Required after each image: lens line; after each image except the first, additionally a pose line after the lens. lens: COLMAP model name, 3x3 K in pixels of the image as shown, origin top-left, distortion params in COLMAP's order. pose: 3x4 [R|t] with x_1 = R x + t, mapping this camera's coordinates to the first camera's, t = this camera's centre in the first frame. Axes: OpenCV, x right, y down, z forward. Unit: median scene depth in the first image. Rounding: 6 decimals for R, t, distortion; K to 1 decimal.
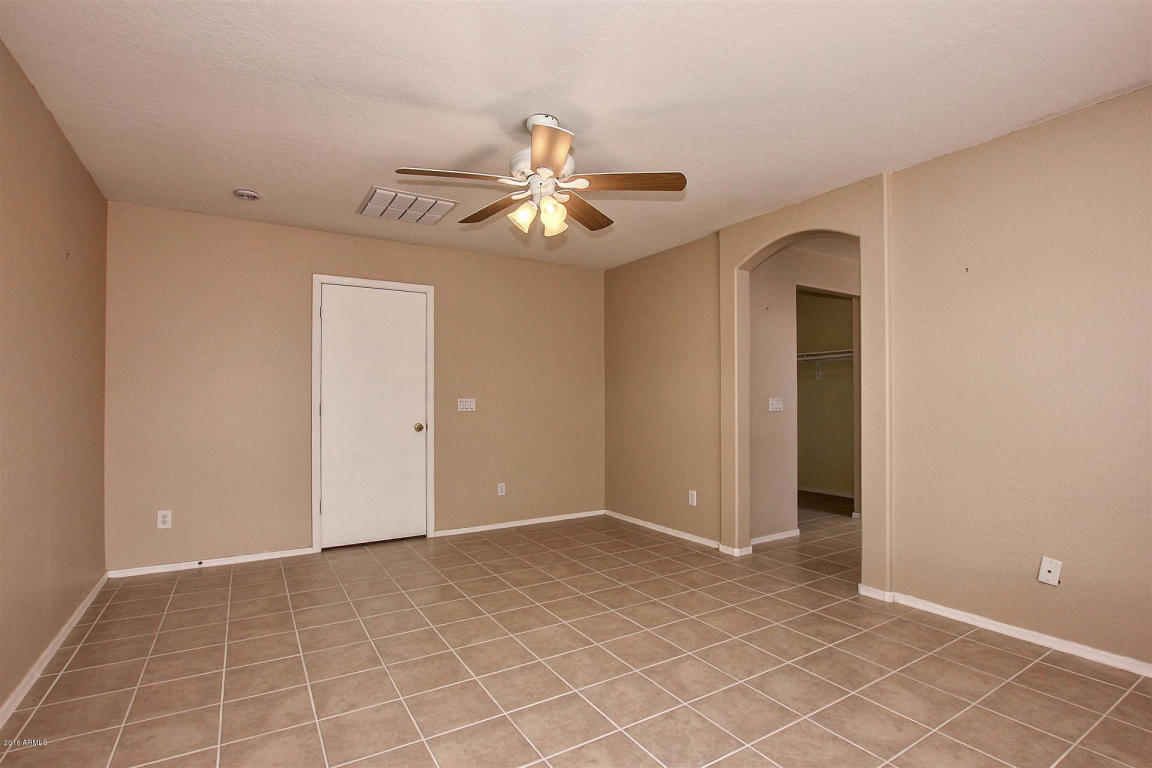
lens RADIAL K [[551.6, 0, 574.8], [0, 551.6, 392.4], [0, 0, 1]] dist [-0.033386, 0.005846]
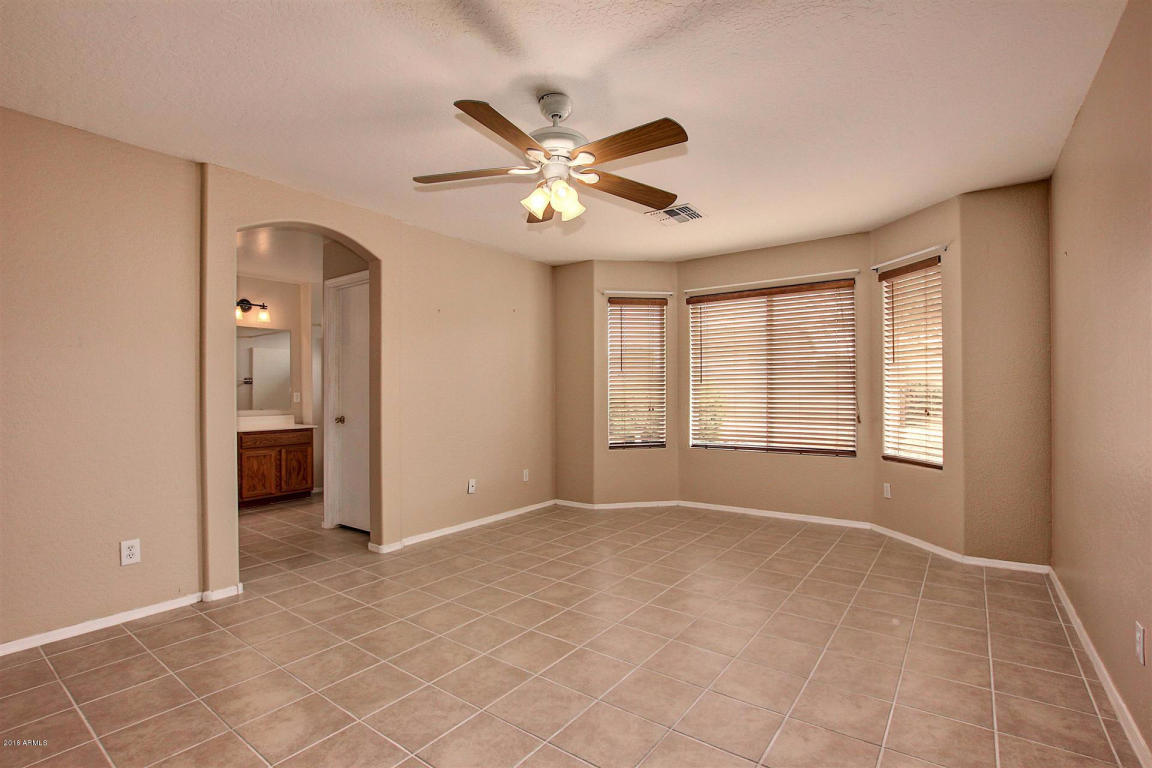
lens RADIAL K [[551.6, 0, 574.8], [0, 551.6, 392.4], [0, 0, 1]] dist [-0.033386, 0.005846]
pose [[-0.382651, 0.004197, 0.923883, -0.806359], [-0.002374, 0.999982, -0.005526, 0.017398], [-0.923890, -0.004308, -0.382634, 1.127411]]
